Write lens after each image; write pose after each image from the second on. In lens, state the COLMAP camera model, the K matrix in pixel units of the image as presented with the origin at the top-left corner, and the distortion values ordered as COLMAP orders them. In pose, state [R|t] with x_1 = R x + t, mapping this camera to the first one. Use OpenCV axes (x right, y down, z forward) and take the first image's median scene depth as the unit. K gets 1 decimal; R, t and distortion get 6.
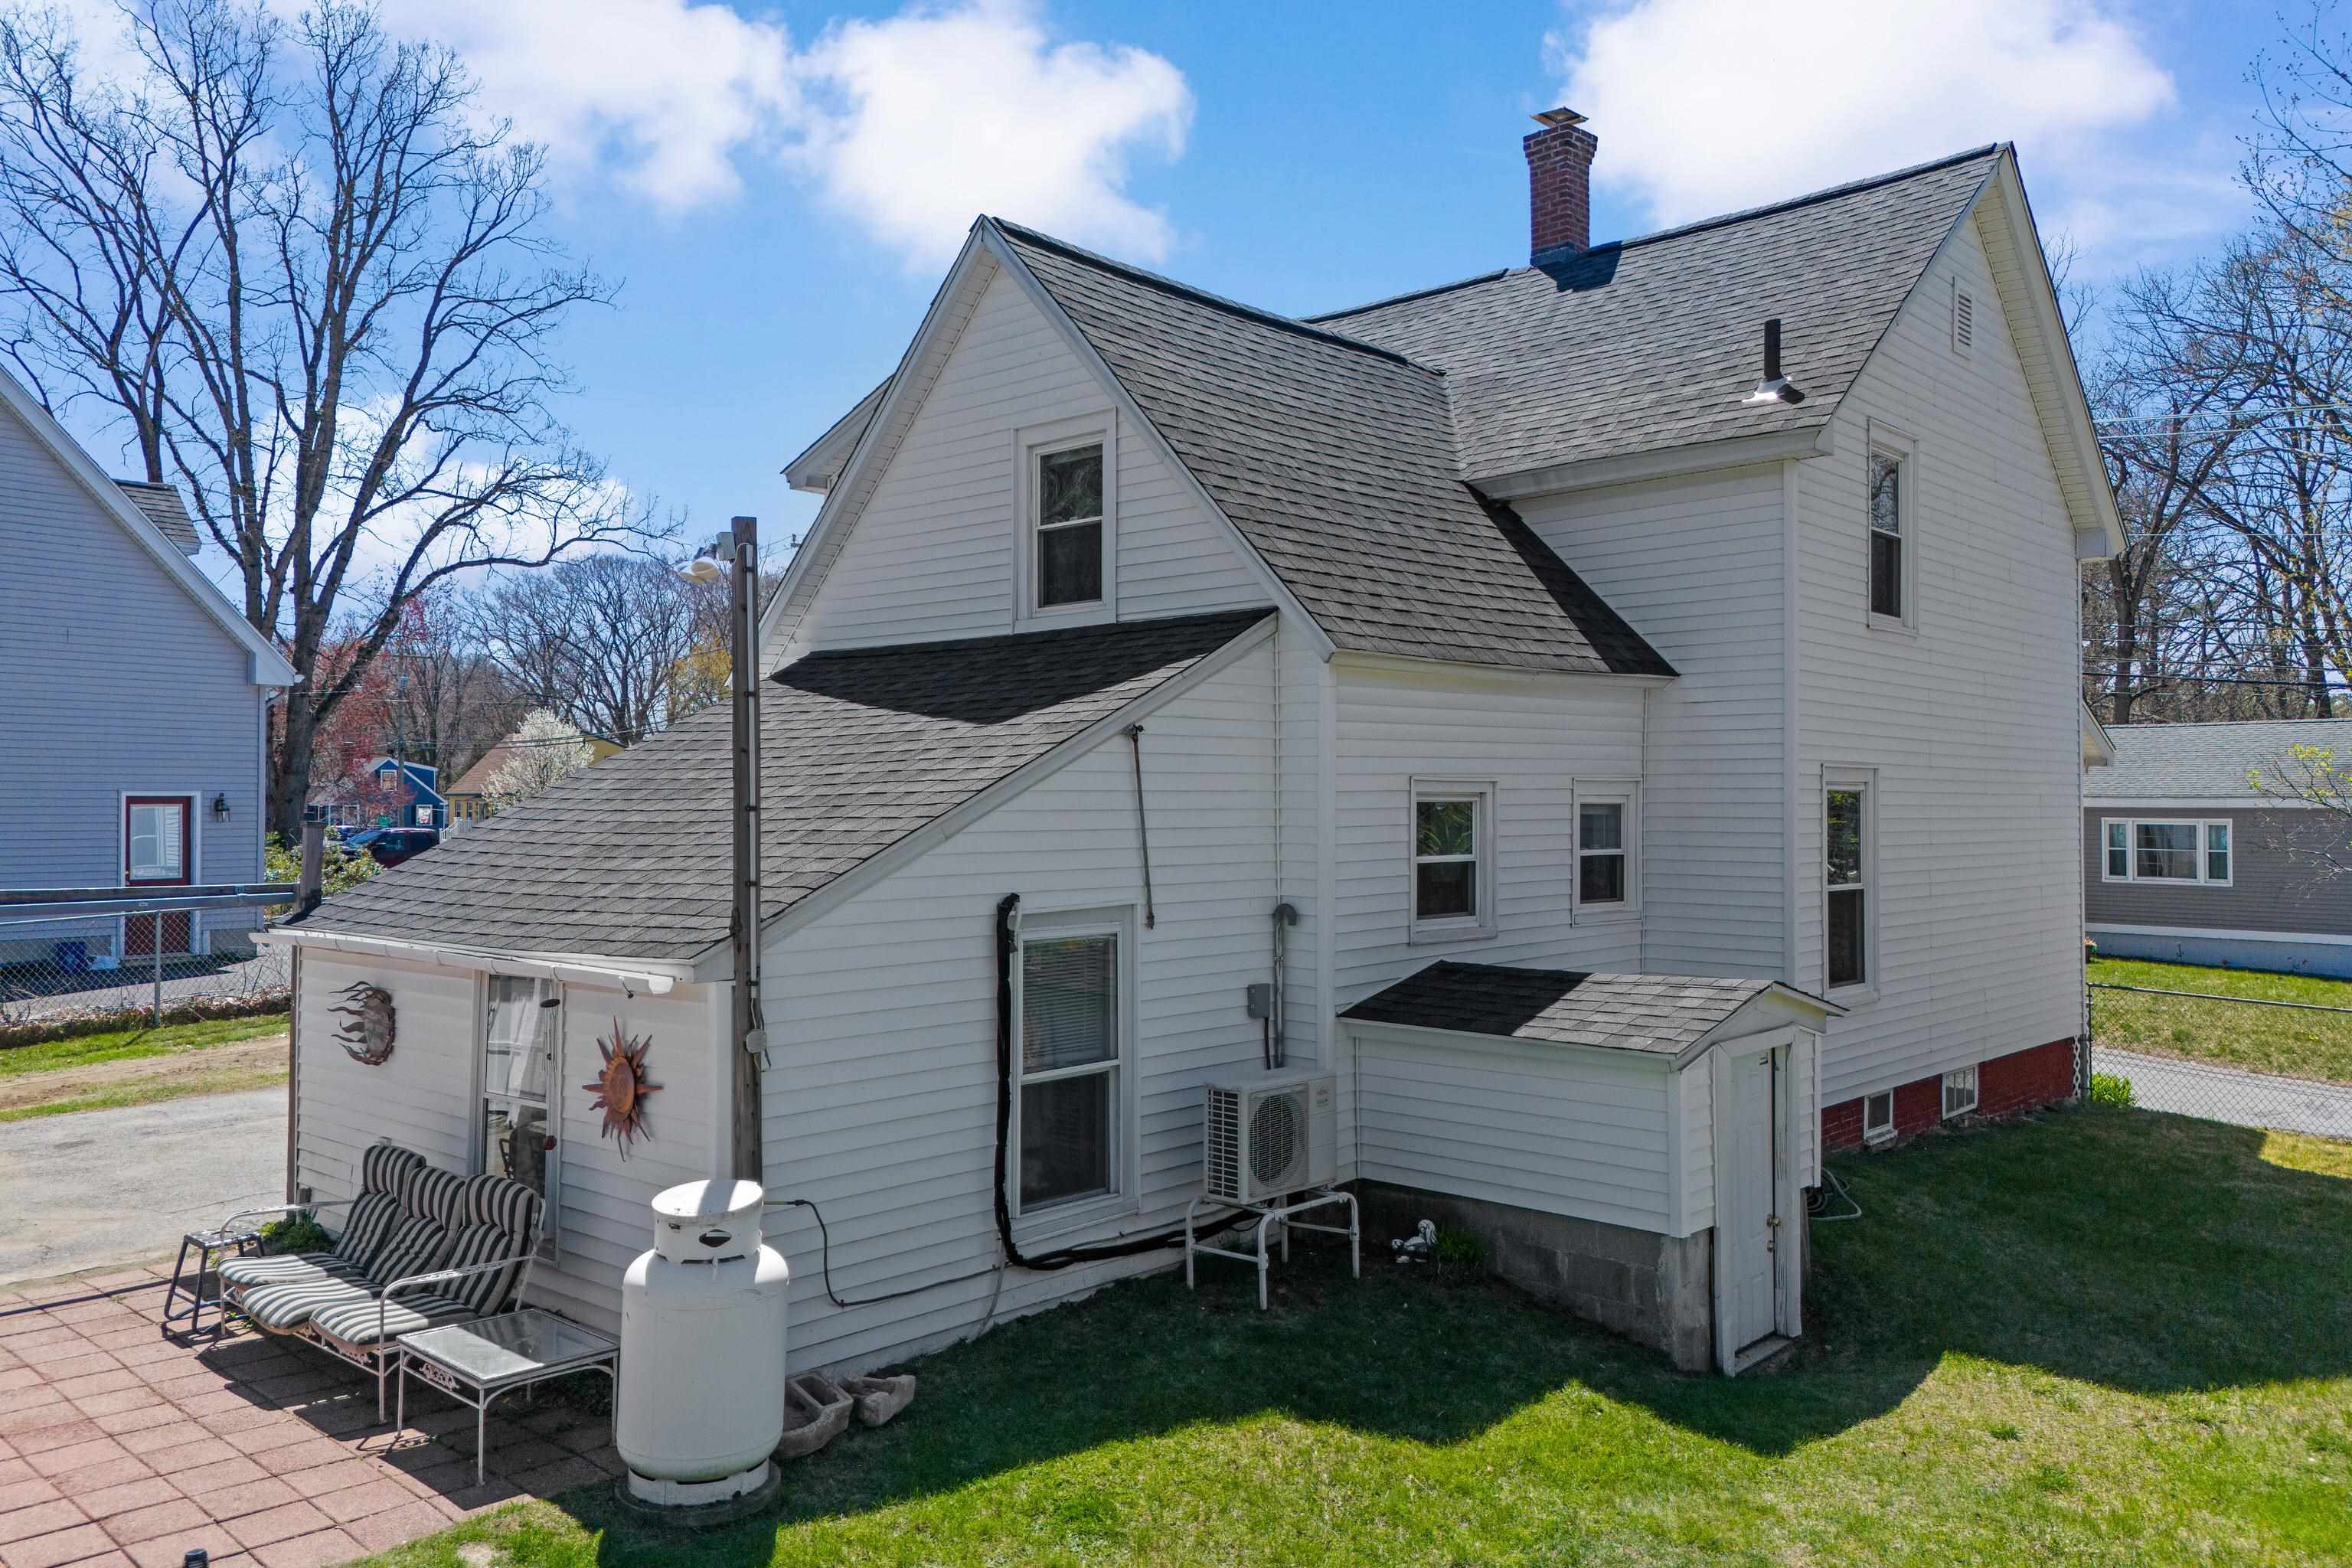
lens RADIAL K [[1739.9, 0, 1180.3], [0, 1739.9, 788.9], [0, 0, 1]] dist [0.075501, -0.075877]
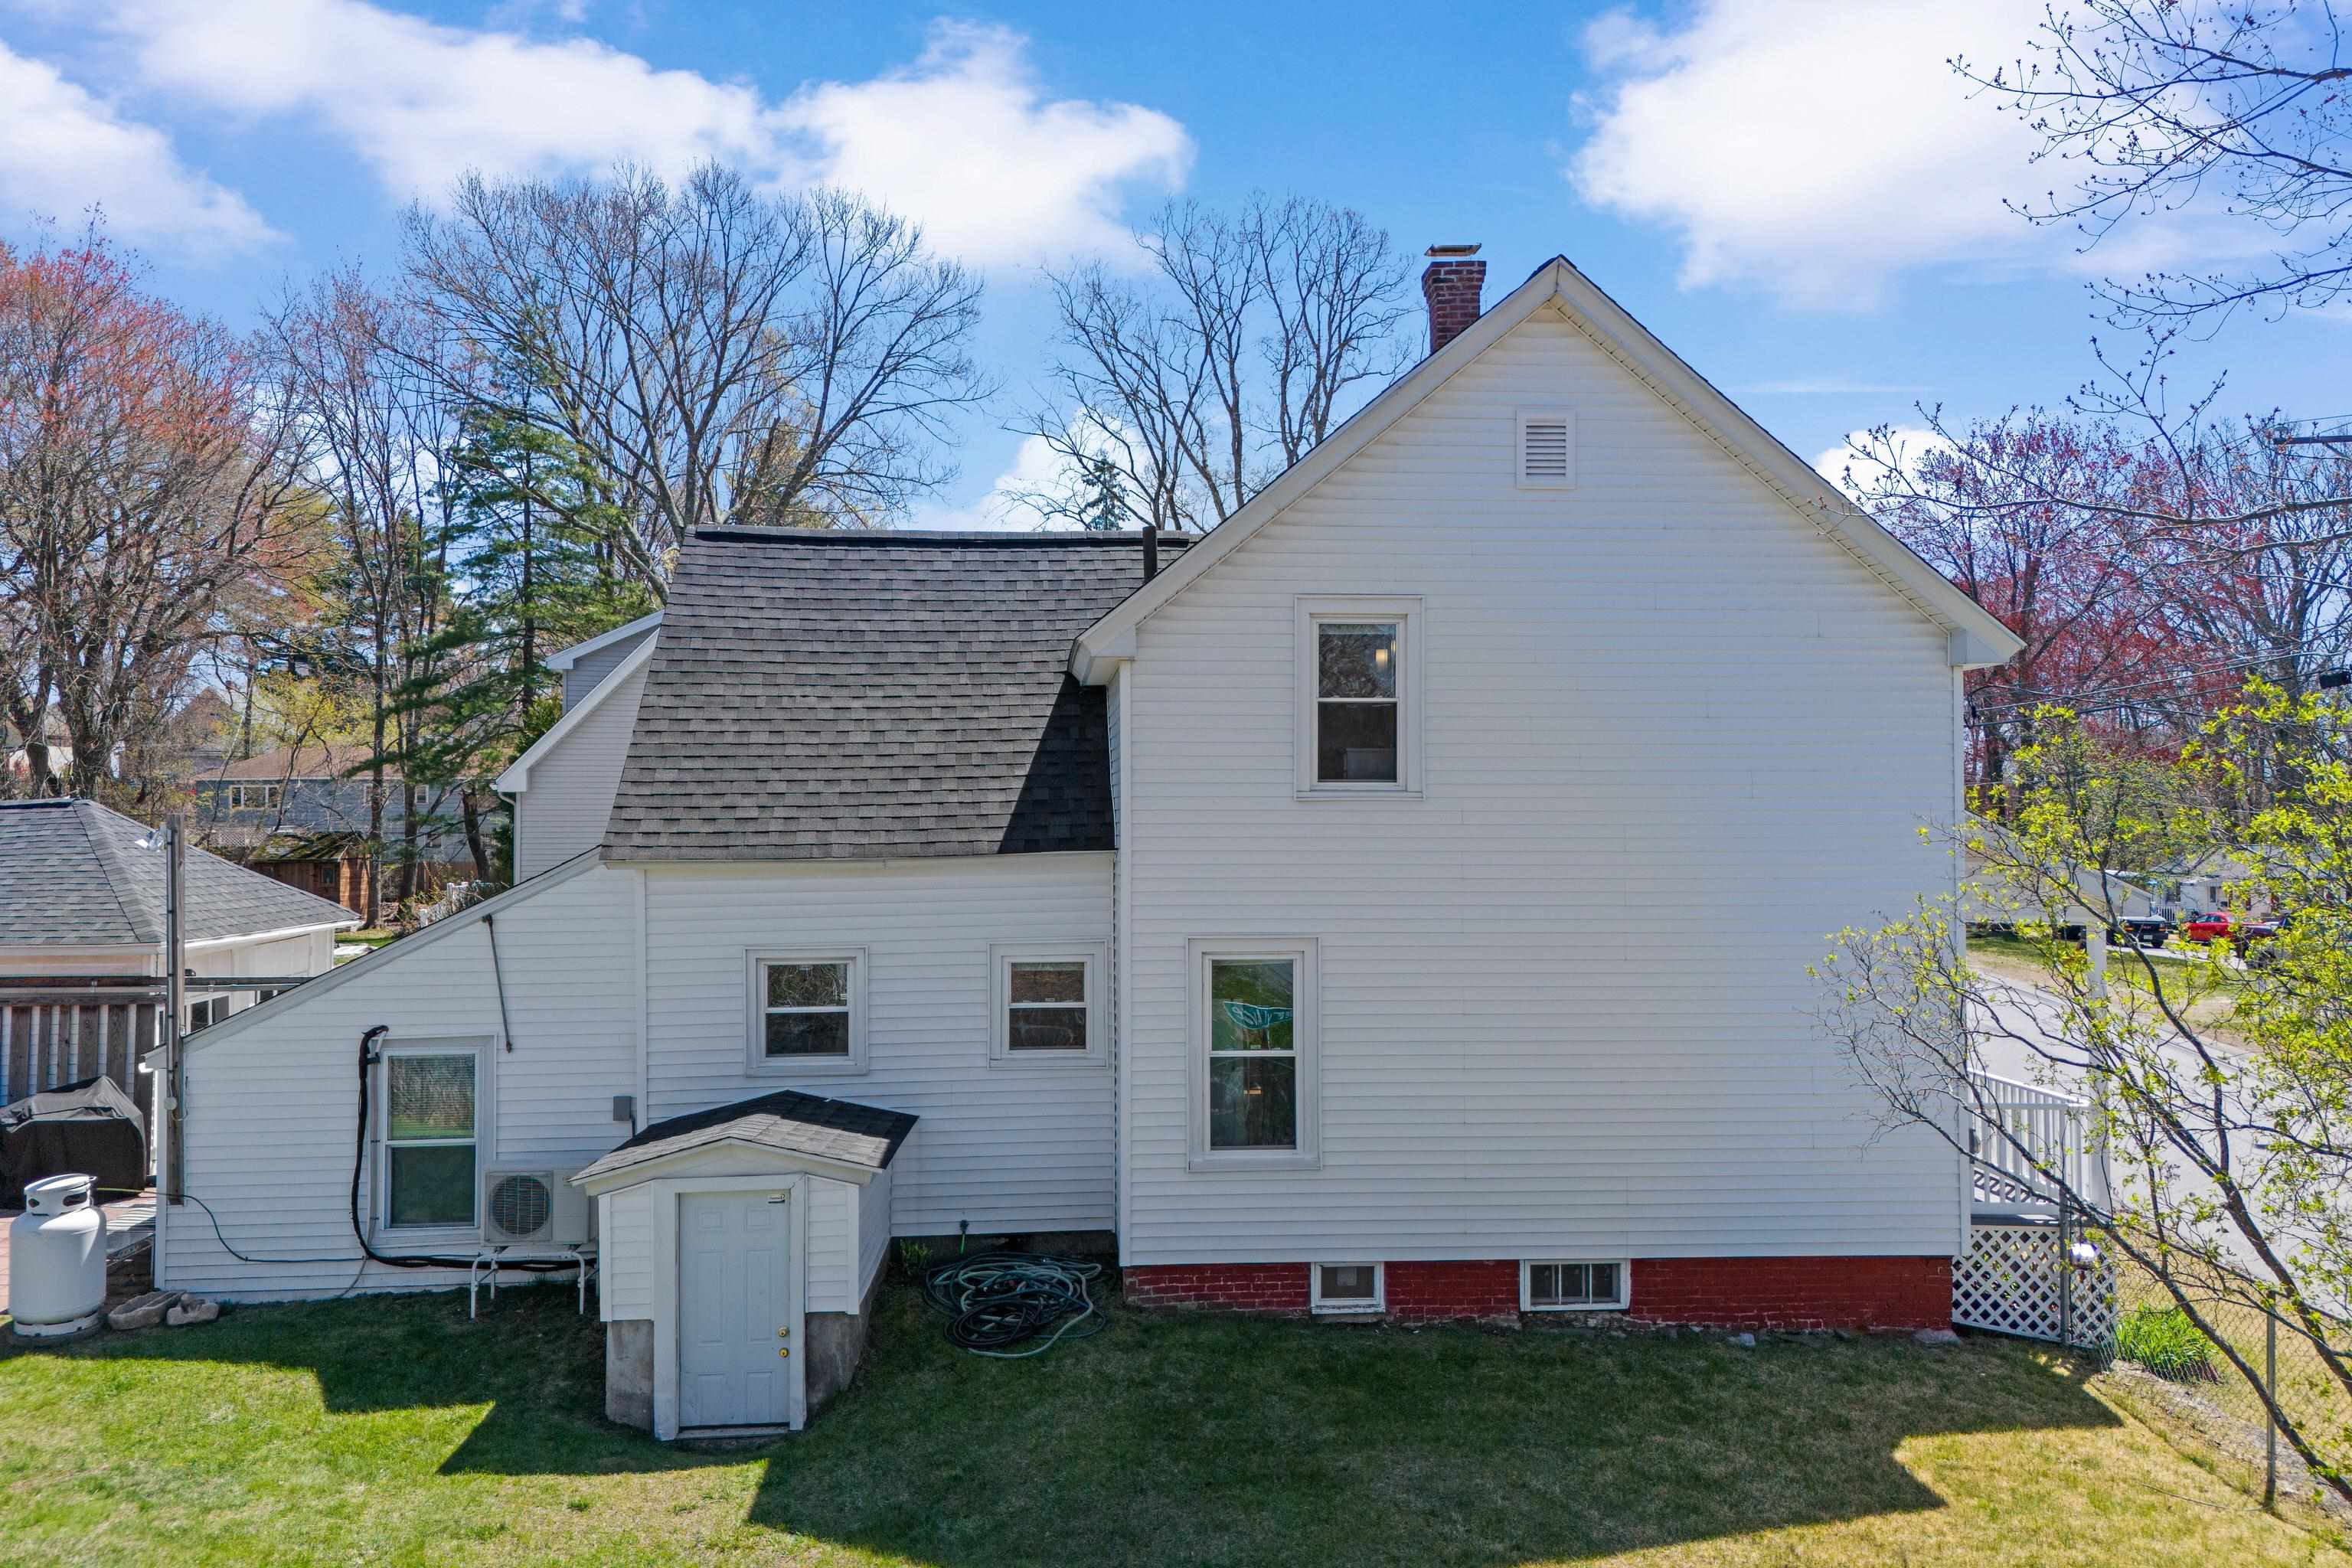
lens RADIAL K [[1739.9, 0, 1173.7], [0, 1739.9, 782.0], [0, 0, 1]] dist [0.075501, -0.075877]
pose [[0.731596, -0.012559, -0.681623, 1.331267], [0.009654, 0.999921, -0.008063, -0.123688], [0.681670, -0.000681, 0.731659, 0.272897]]
